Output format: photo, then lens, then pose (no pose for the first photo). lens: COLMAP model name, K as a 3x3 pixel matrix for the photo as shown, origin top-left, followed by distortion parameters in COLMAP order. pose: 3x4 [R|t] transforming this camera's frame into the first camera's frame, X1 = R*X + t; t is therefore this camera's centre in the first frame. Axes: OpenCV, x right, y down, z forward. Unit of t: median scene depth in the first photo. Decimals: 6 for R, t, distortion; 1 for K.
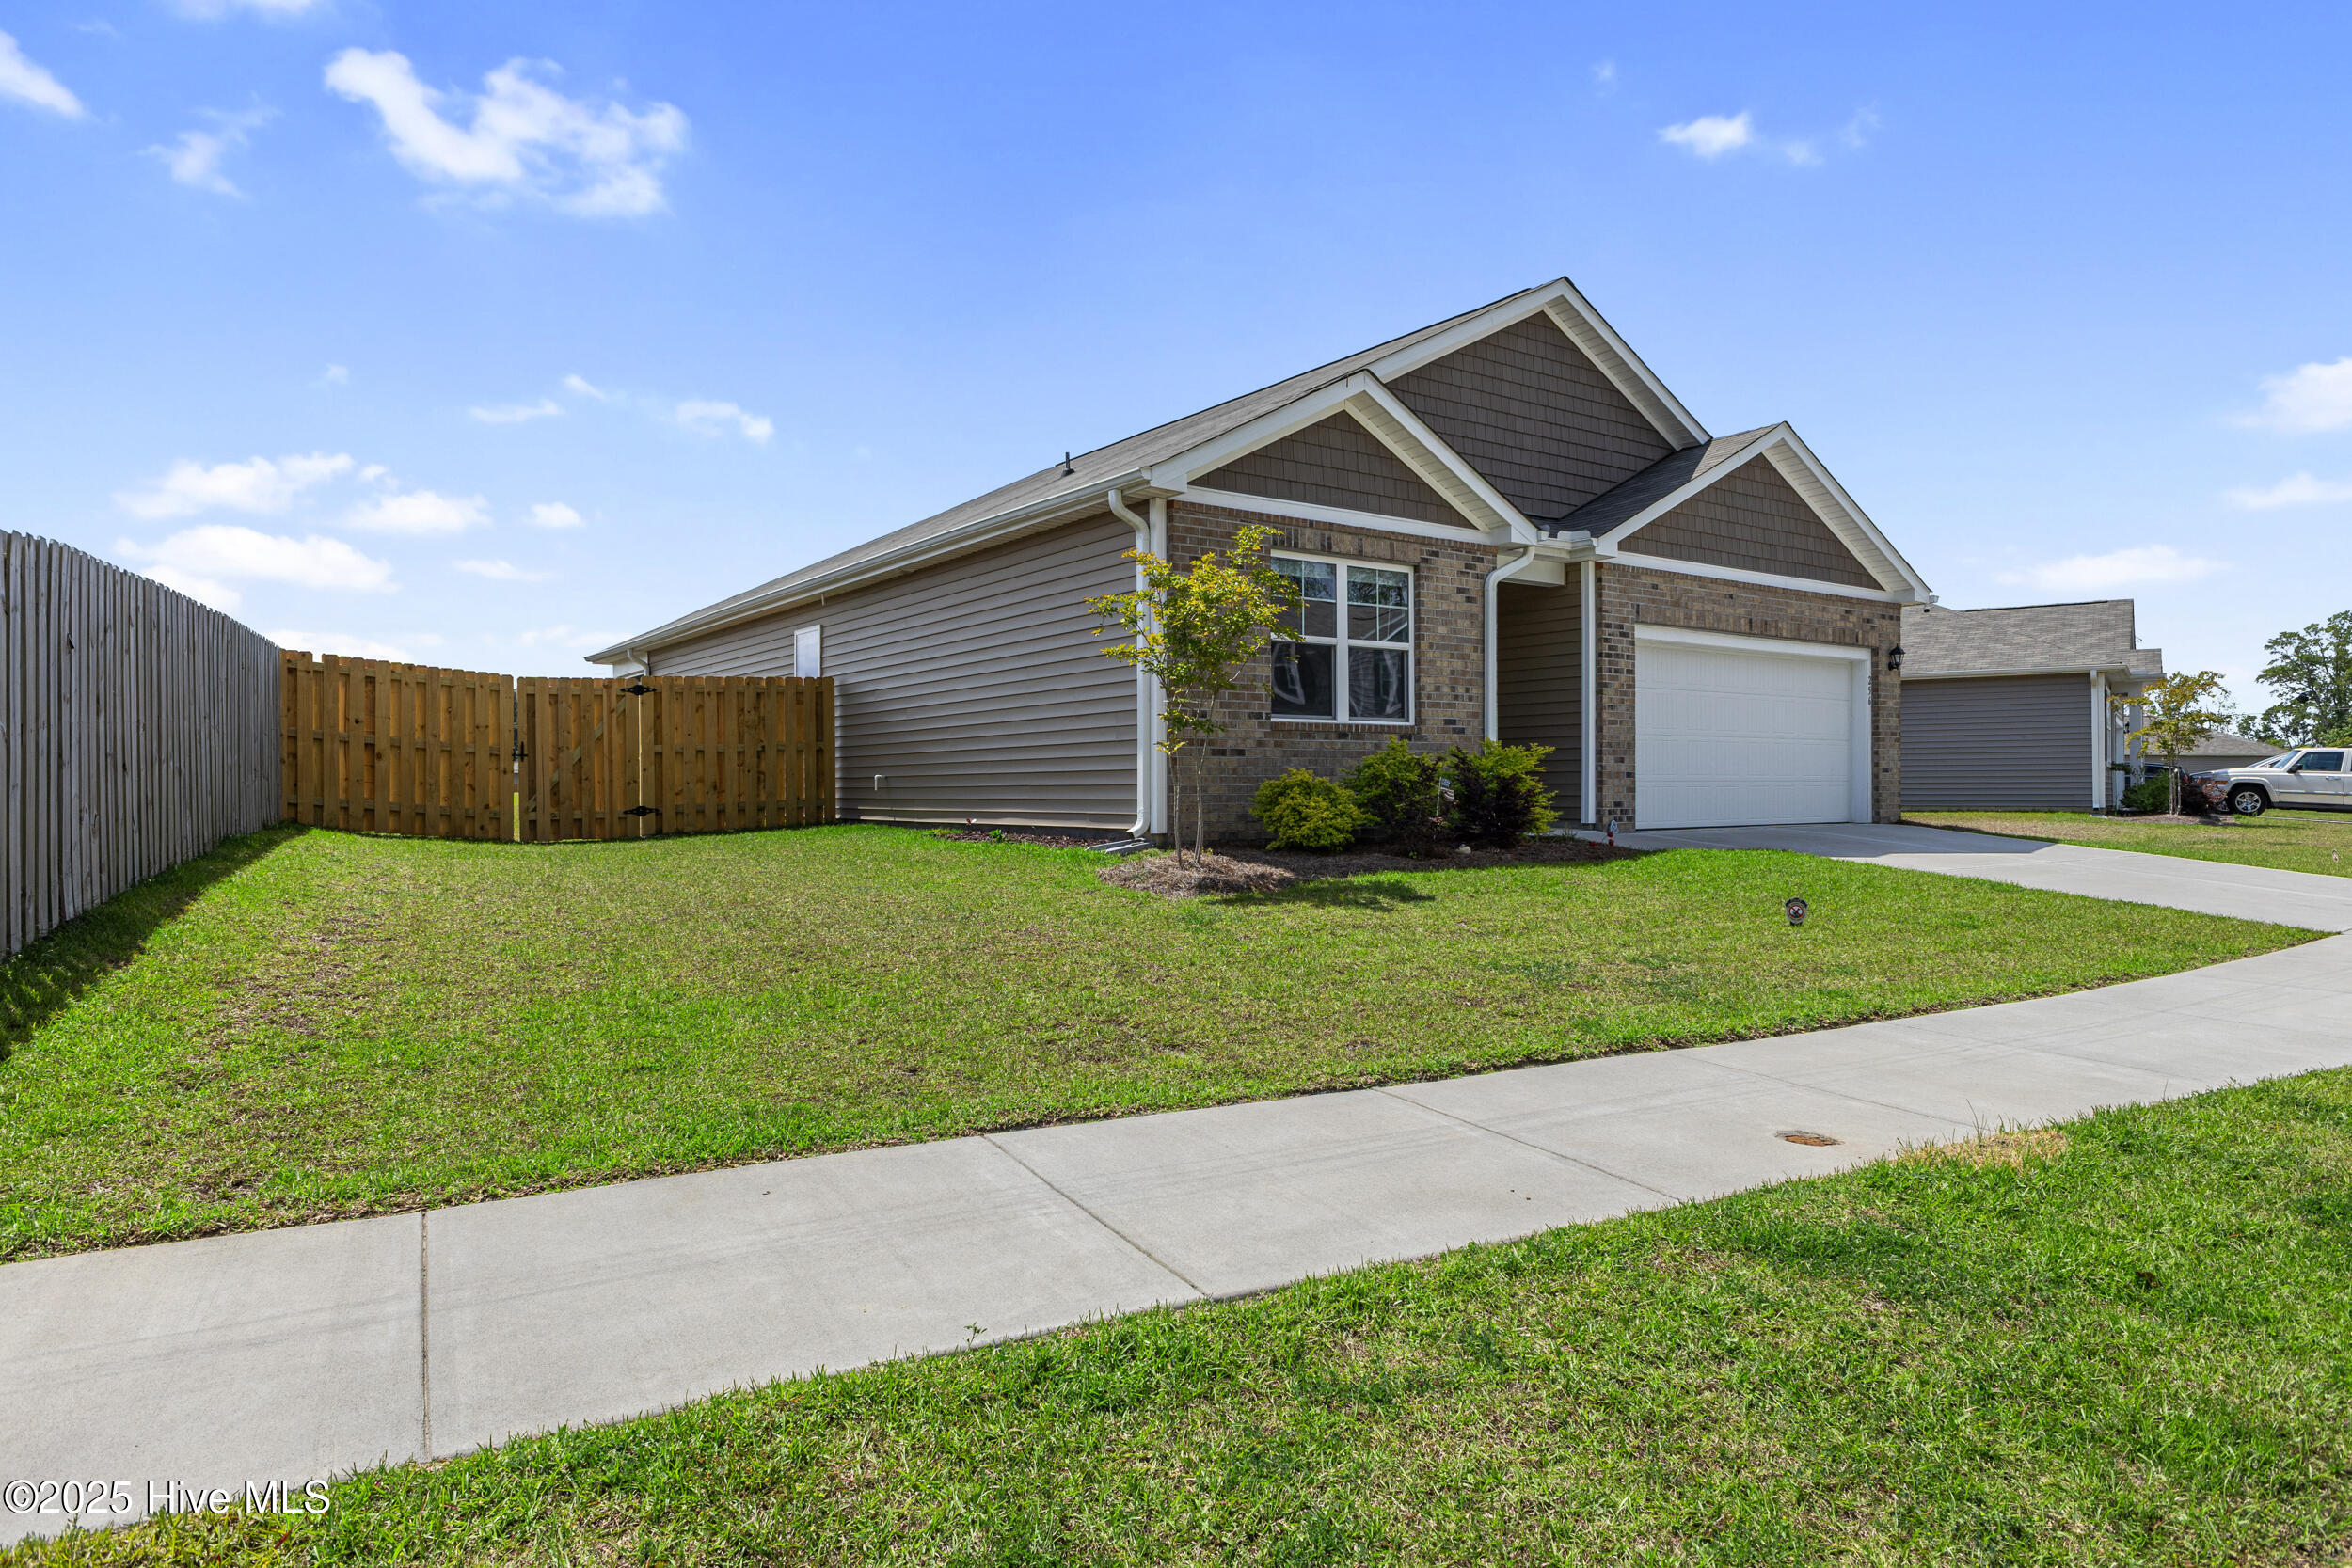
lens RADIAL K [[1296.5, 0, 1176.0], [0, 1296.5, 784.0], [0, 0, 1]] dist [-0.003206, -0.000467]
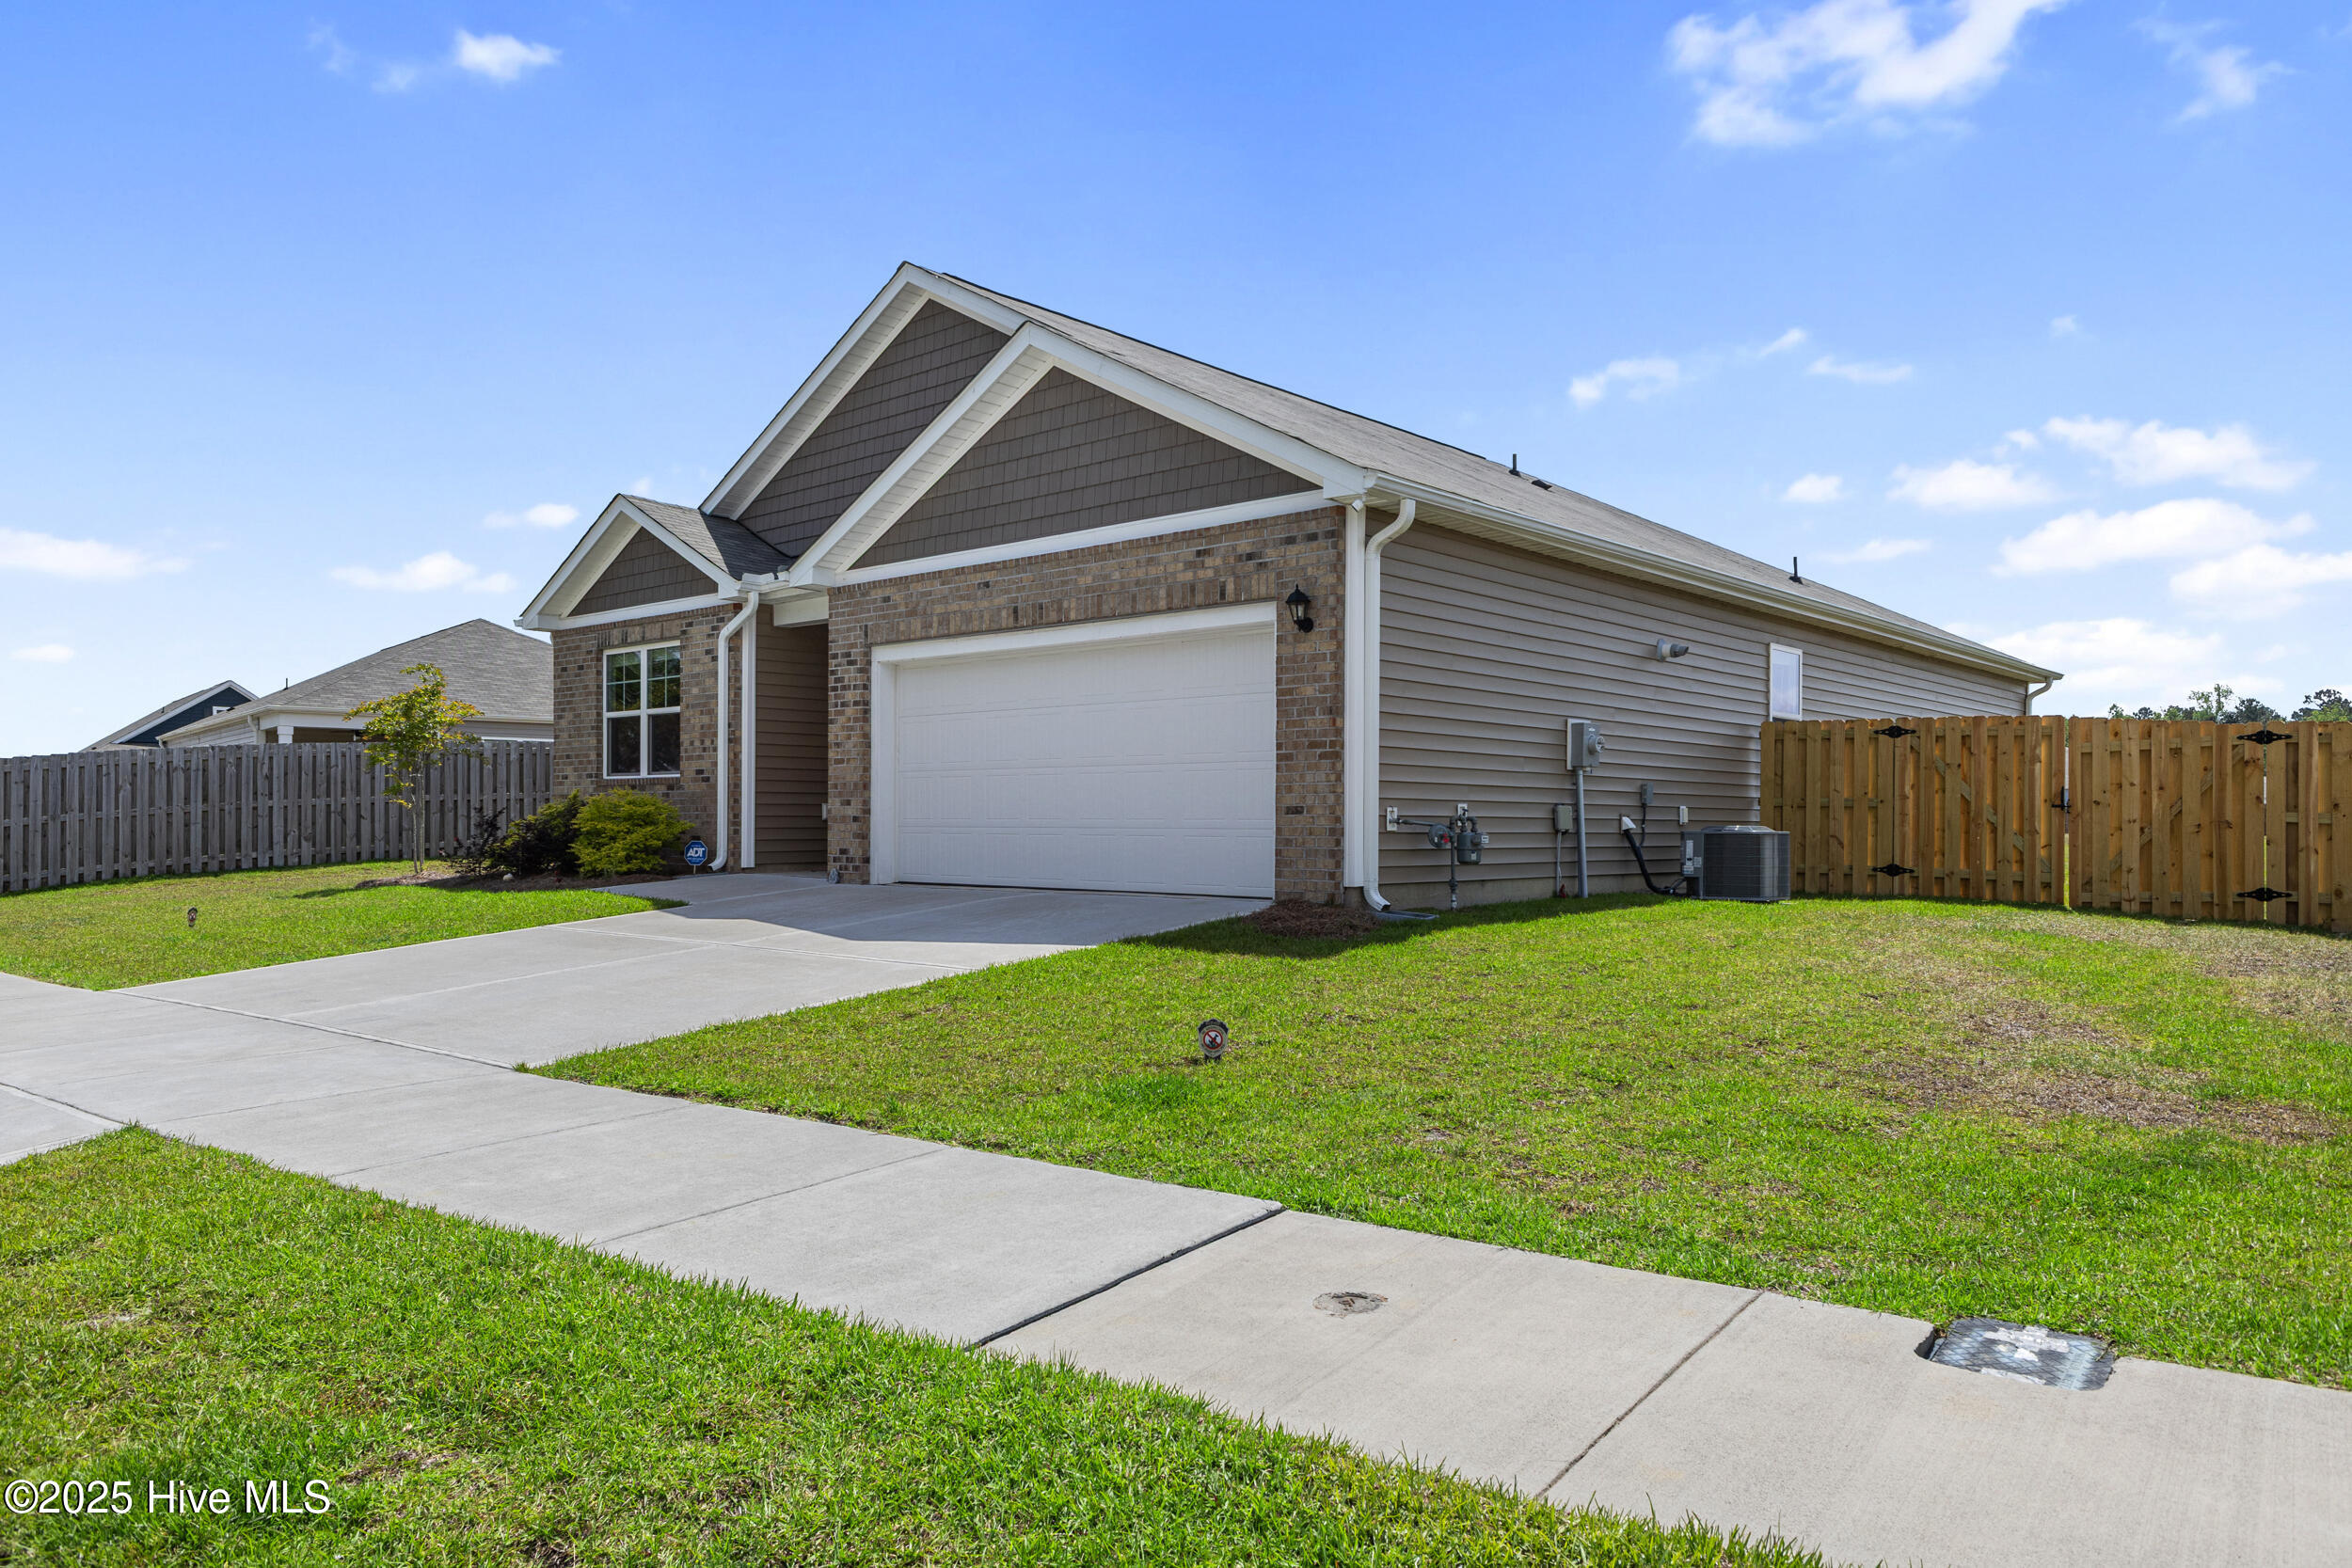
lens RADIAL K [[1624.1, 0, 1176.0], [0, 1624.1, 784.0], [0, 0, 1]] dist [0.003975, 0.000142]
pose [[0.248099, -0.031074, -0.968236, 1.460322], [-0.015330, 0.999234, -0.035997, 0.005275], [0.968613, 0.023774, 0.247432, 0.927659]]
